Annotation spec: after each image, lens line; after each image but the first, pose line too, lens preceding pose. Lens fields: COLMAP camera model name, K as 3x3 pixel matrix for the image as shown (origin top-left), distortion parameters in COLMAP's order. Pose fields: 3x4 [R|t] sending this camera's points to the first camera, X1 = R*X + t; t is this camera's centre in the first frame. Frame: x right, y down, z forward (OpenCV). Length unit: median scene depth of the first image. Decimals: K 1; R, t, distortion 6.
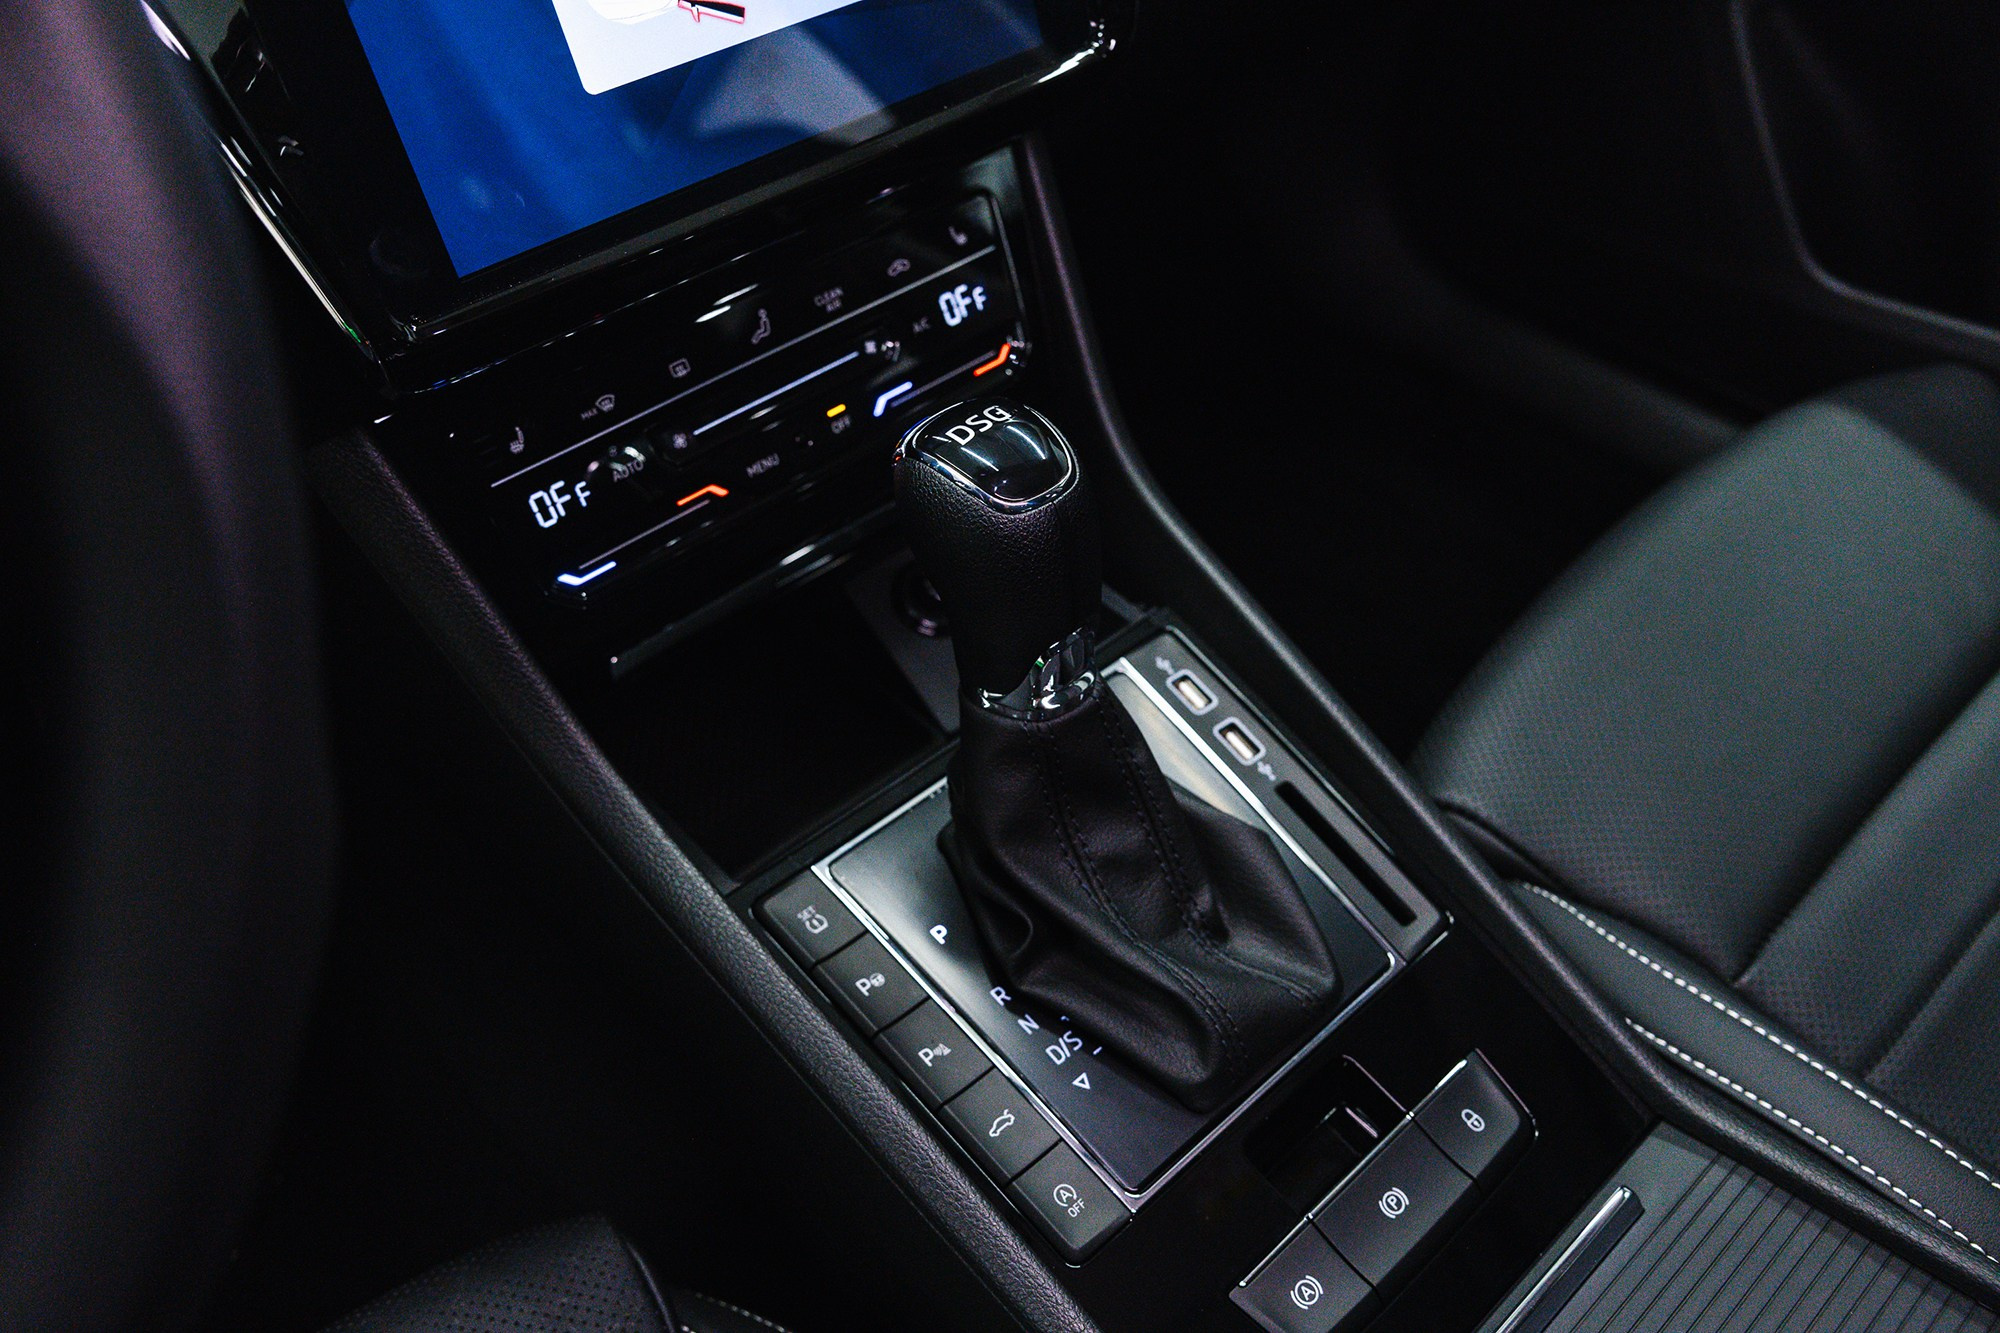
lens RADIAL K [[1647.7, 0, 1000.0], [0, 1647.7, 666.5], [0, 0, 1]] dist [0.005318, -0.003199]
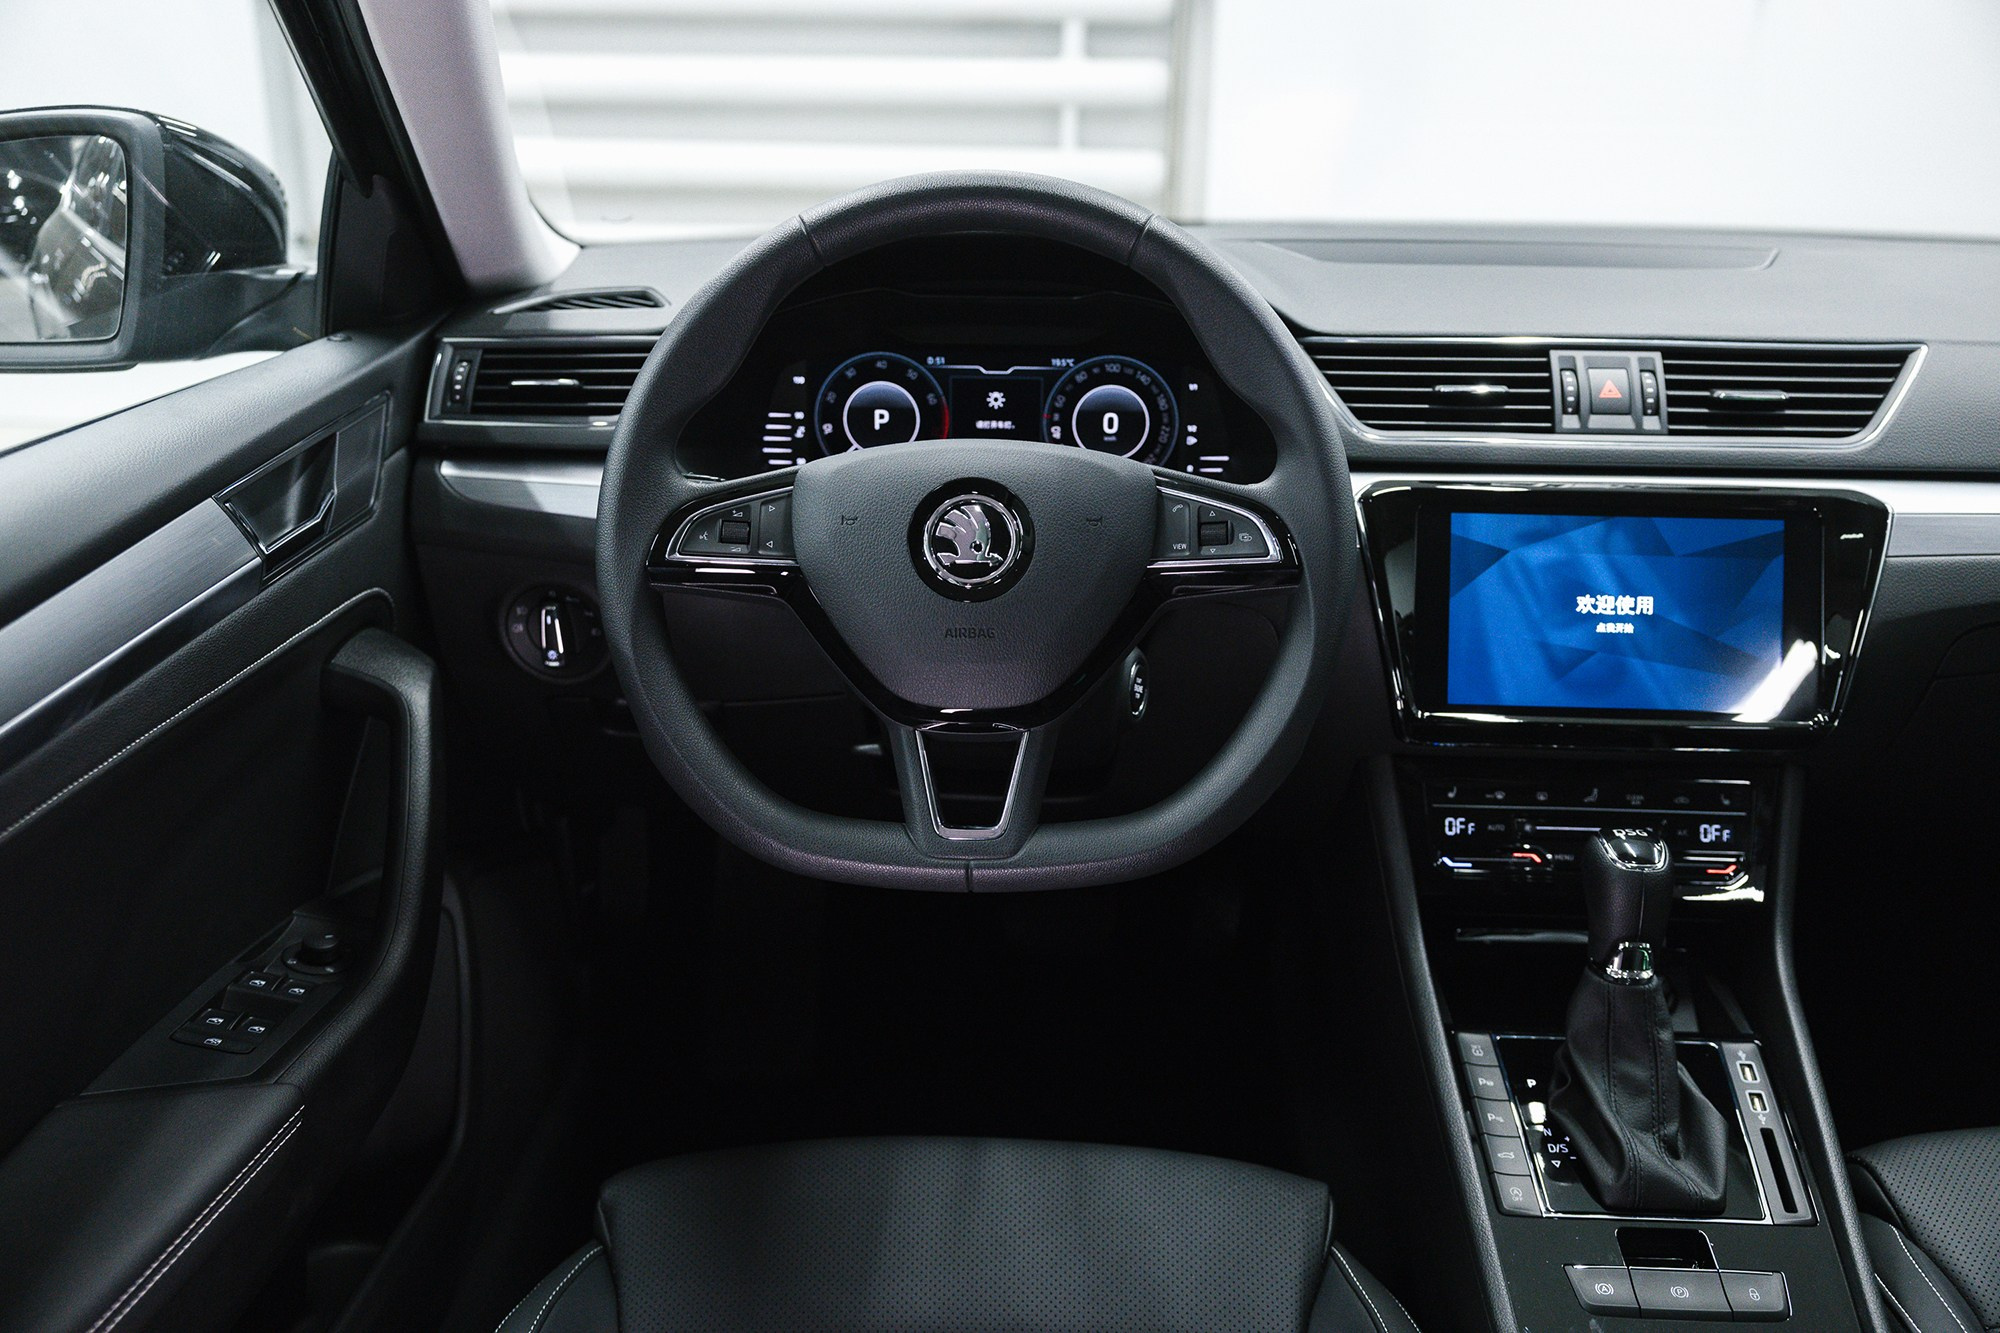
lens RADIAL K [[1796.7, 0, 1000.0], [0, 1796.7, 666.5], [0, 0, 1]] dist [-0.001047, -0.003401]
pose [[0.706681, 0.262599, -0.656996, 0.785022], [-0.501734, 0.840708, -0.203650, 0.496246], [0.498863, 0.473553, 0.725867, -1.083087]]
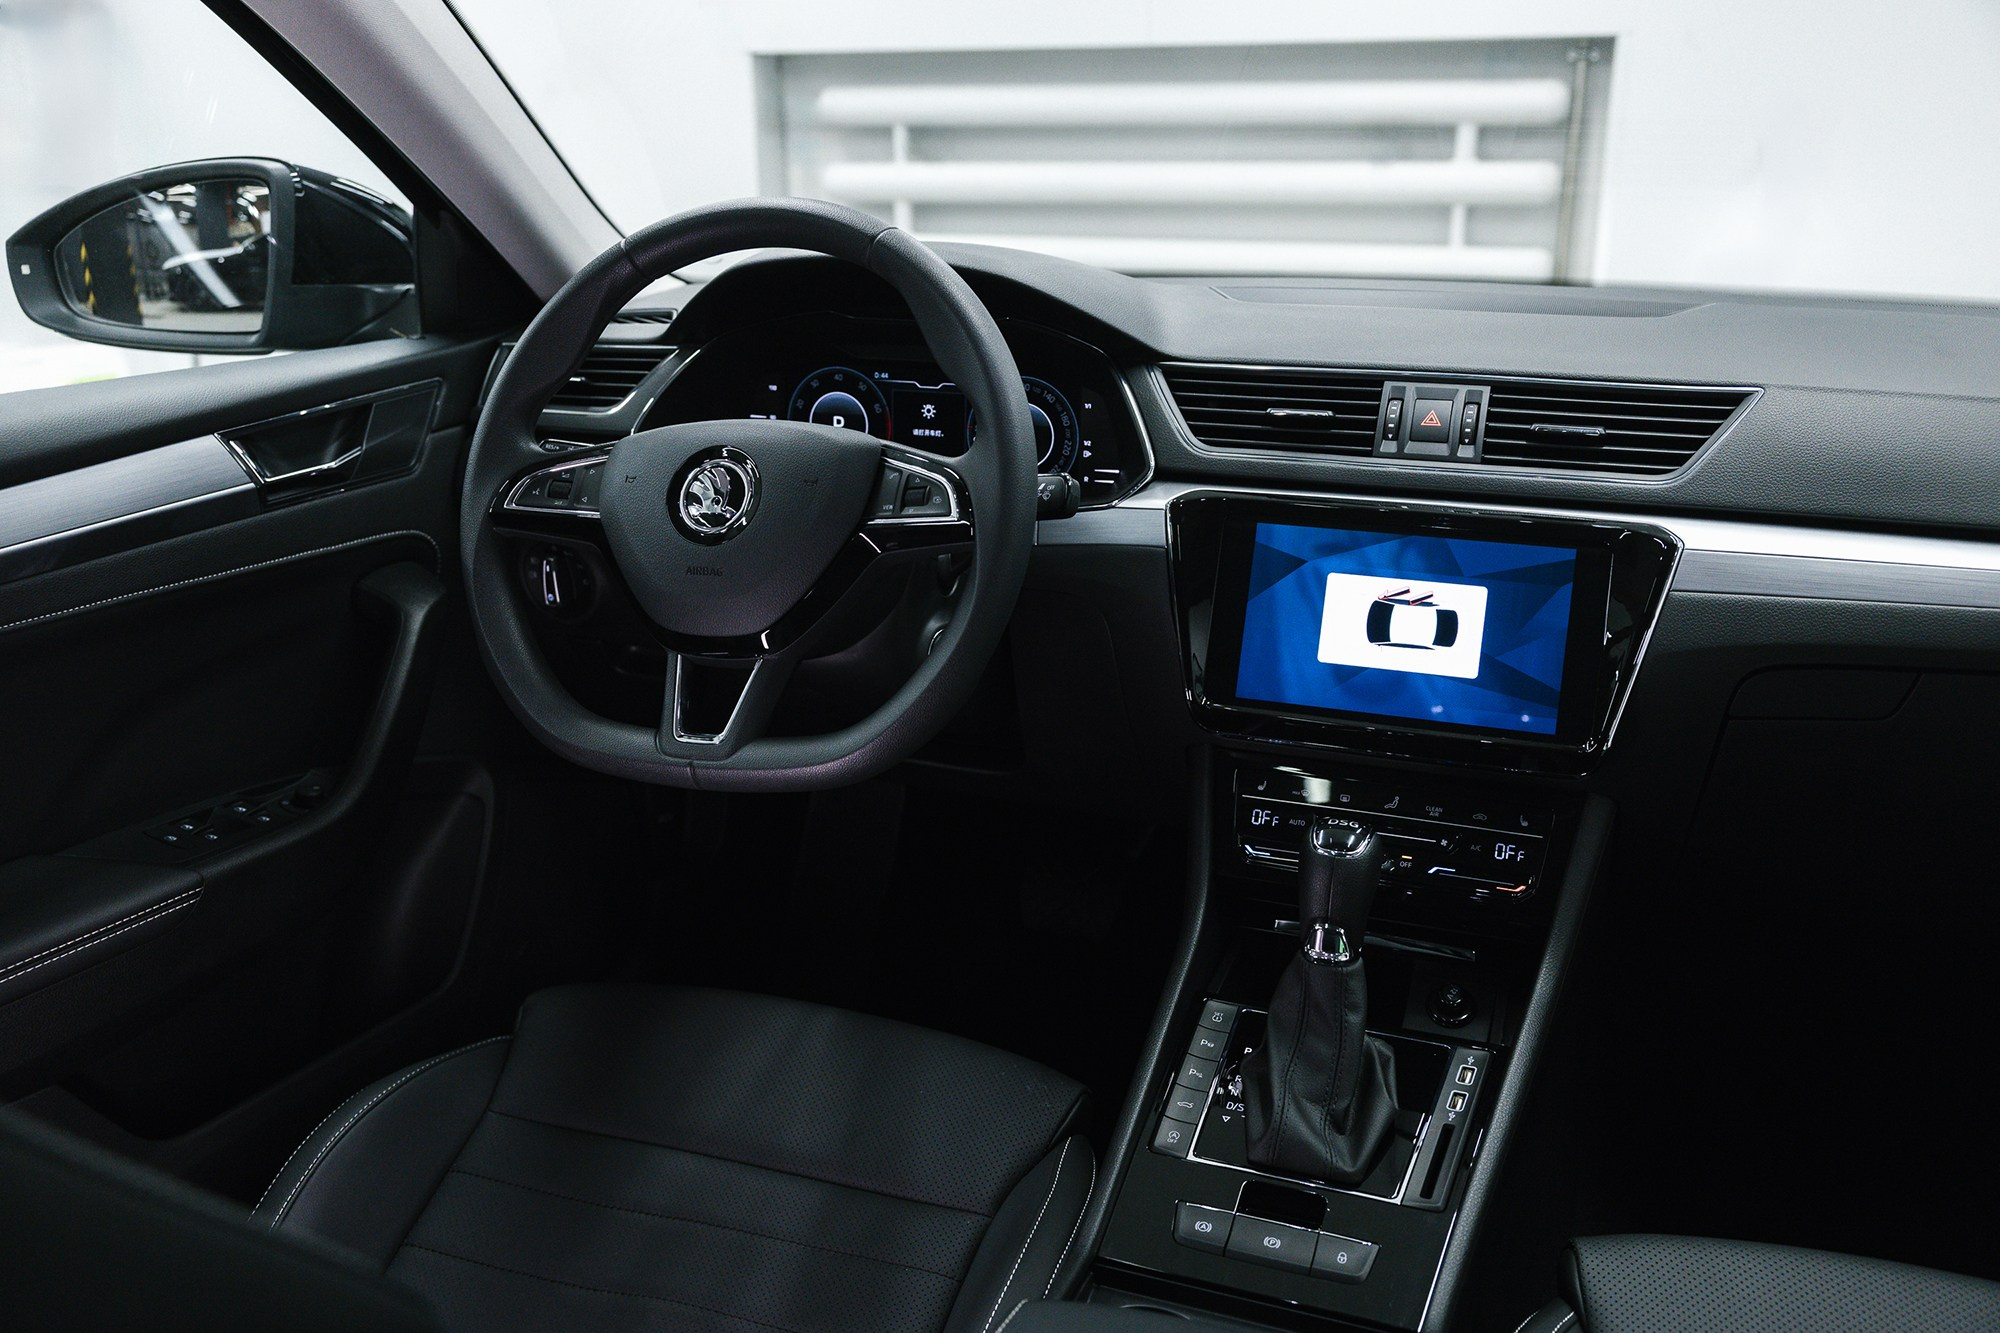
lens RADIAL K [[1712.1, 0, 1000.0], [0, 1712.1, 666.5], [0, 0, 1]] dist [-0.007815, -0.001067]
pose [[0.447351, 0.281226, -0.848993, 1.521163], [-0.621937, 0.779991, -0.069341, 0.128479], [0.642706, 0.559041, 0.523834, -0.599285]]
